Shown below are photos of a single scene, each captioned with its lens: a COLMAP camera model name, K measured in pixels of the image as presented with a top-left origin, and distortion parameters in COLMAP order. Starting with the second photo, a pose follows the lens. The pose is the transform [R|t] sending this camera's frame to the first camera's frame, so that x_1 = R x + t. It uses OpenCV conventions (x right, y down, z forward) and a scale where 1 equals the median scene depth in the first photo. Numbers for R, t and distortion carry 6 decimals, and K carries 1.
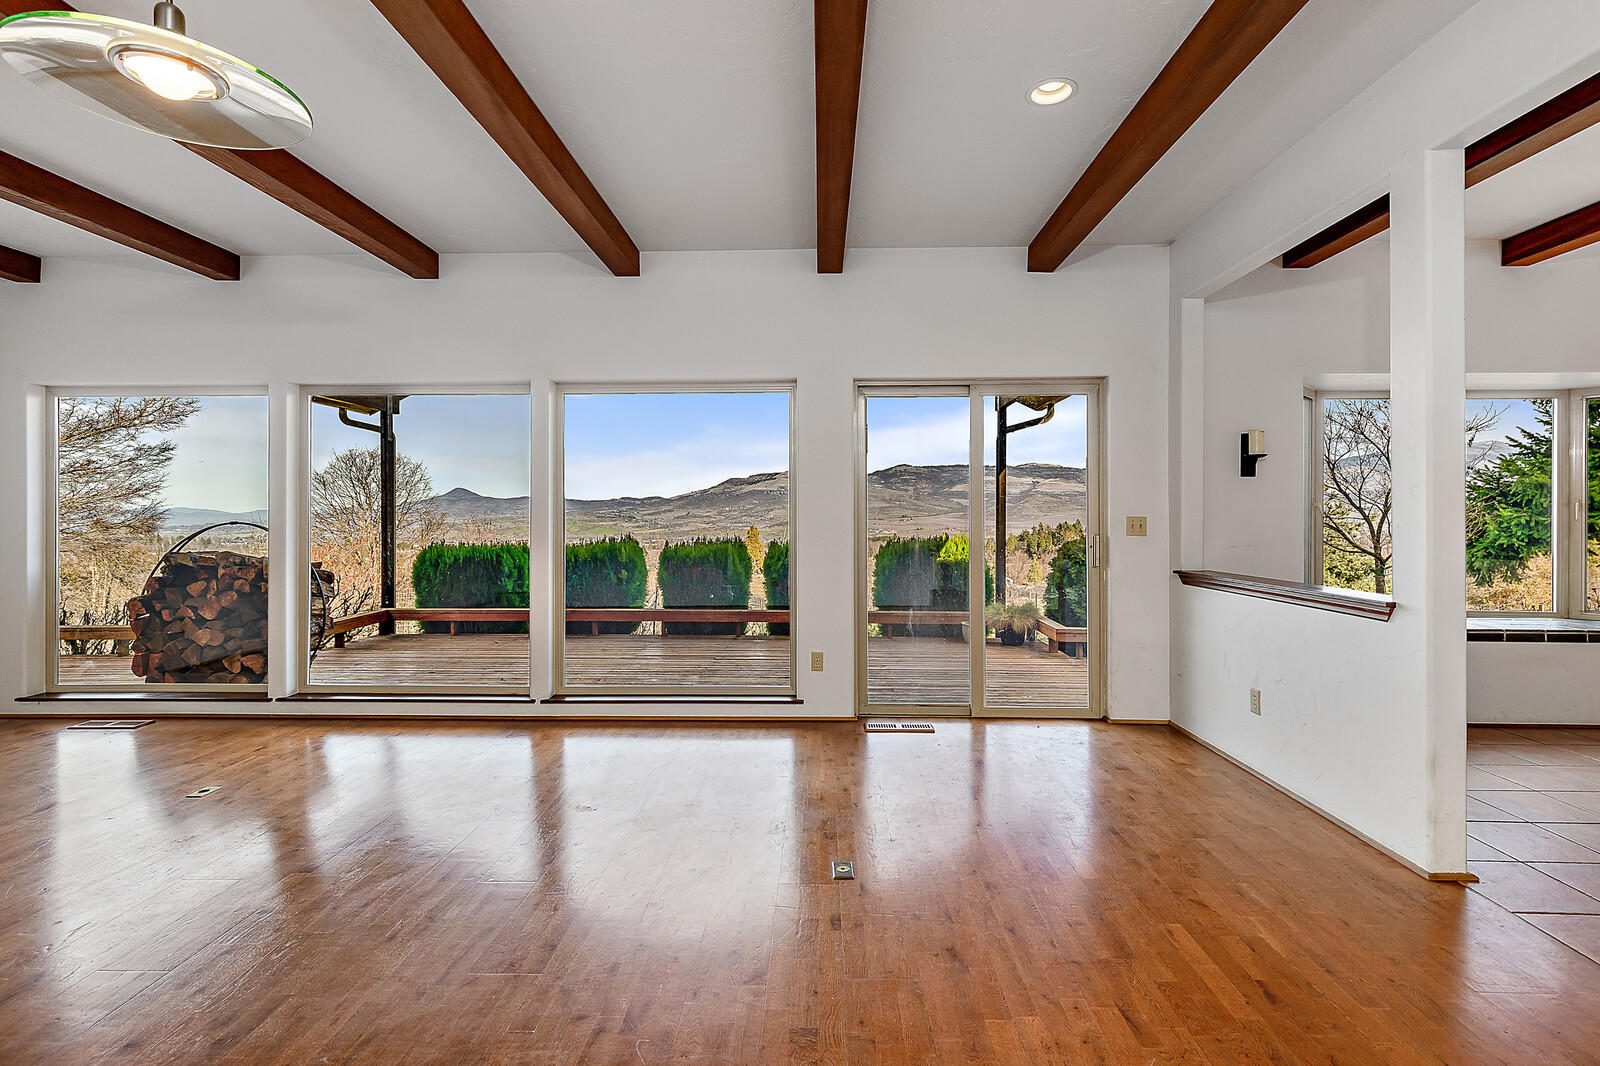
lens RADIAL K [[741.0, 0, 805.1], [0, 741.0, 508.0], [0, 0, 1]] dist [0.001159, 0.000099]
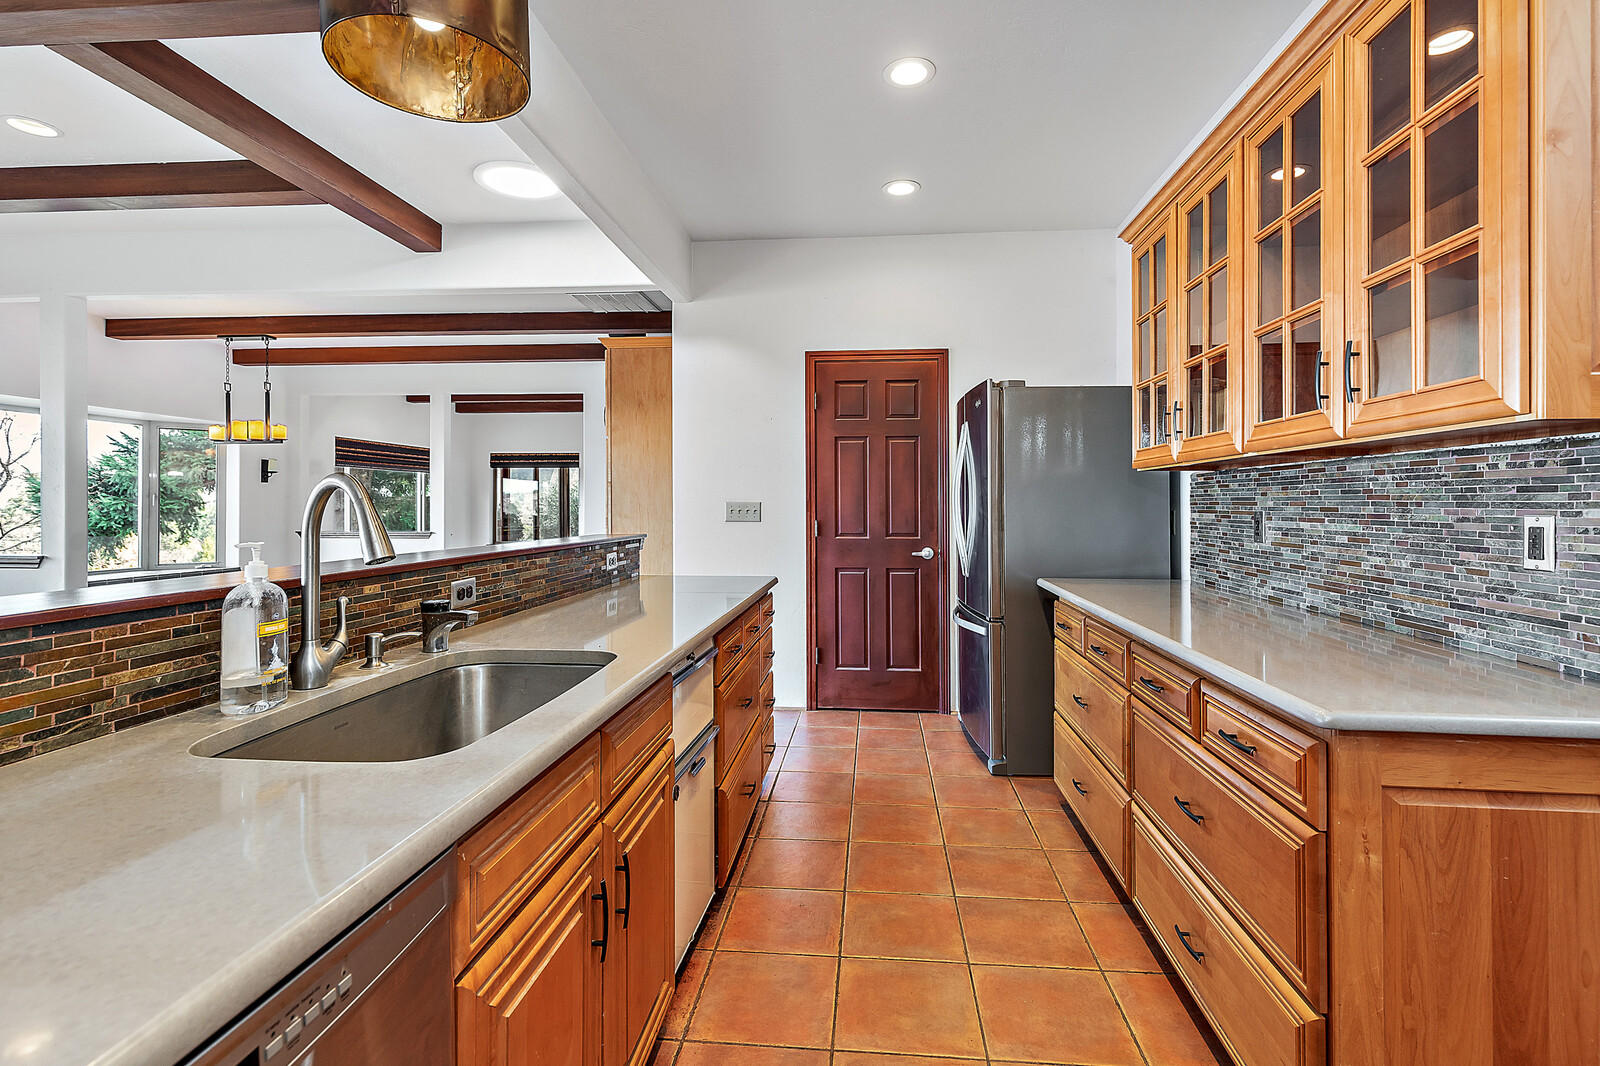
lens RADIAL K [[741.0, 0, 805.1], [0, 741.0, 508.0], [0, 0, 1]] dist [0.001159, 0.000099]
pose [[0.056659, -0.003886, 0.998386, -0.232956], [-0.014908, 0.999878, 0.004738, -0.004759], [-0.998282, -0.015152, 0.056594, -0.242481]]
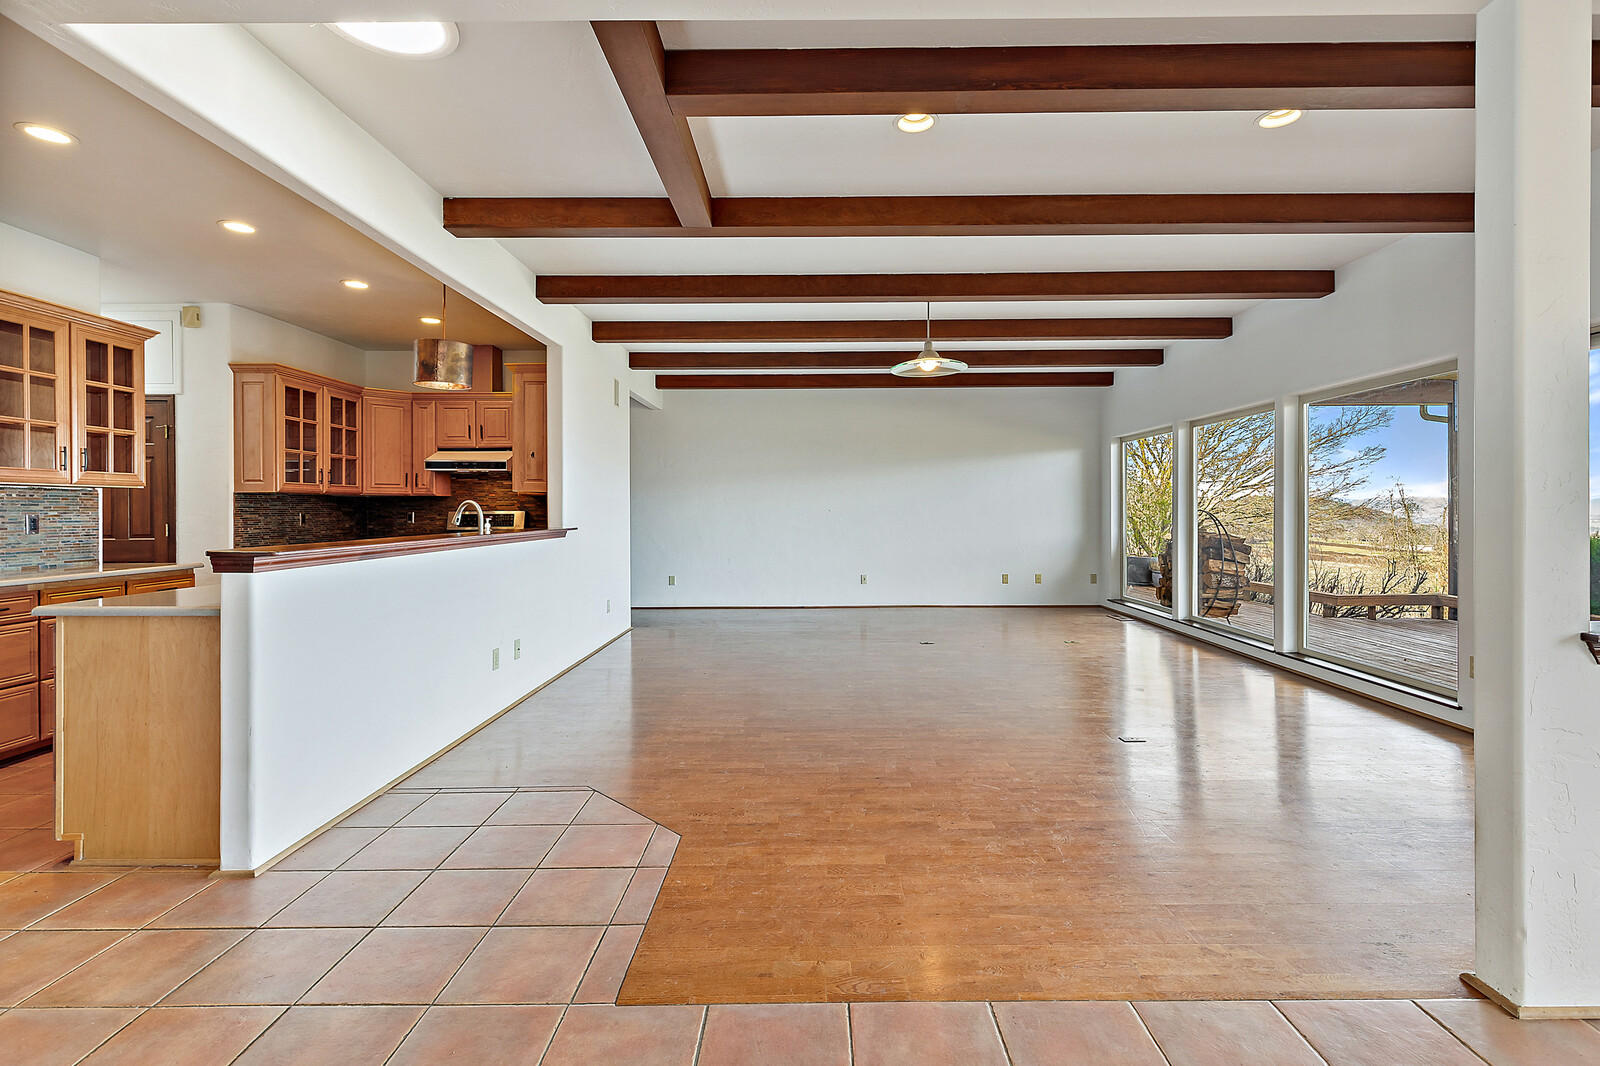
lens RADIAL K [[741.0, 0, 805.1], [0, 741.0, 508.0], [0, 0, 1]] dist [0.001159, 0.000099]
pose [[0.025057, 0.003589, -0.999680, 0.432215], [0.016514, 0.999856, 0.004003, -0.002616], [0.999550, -0.016609, 0.024994, 0.081658]]
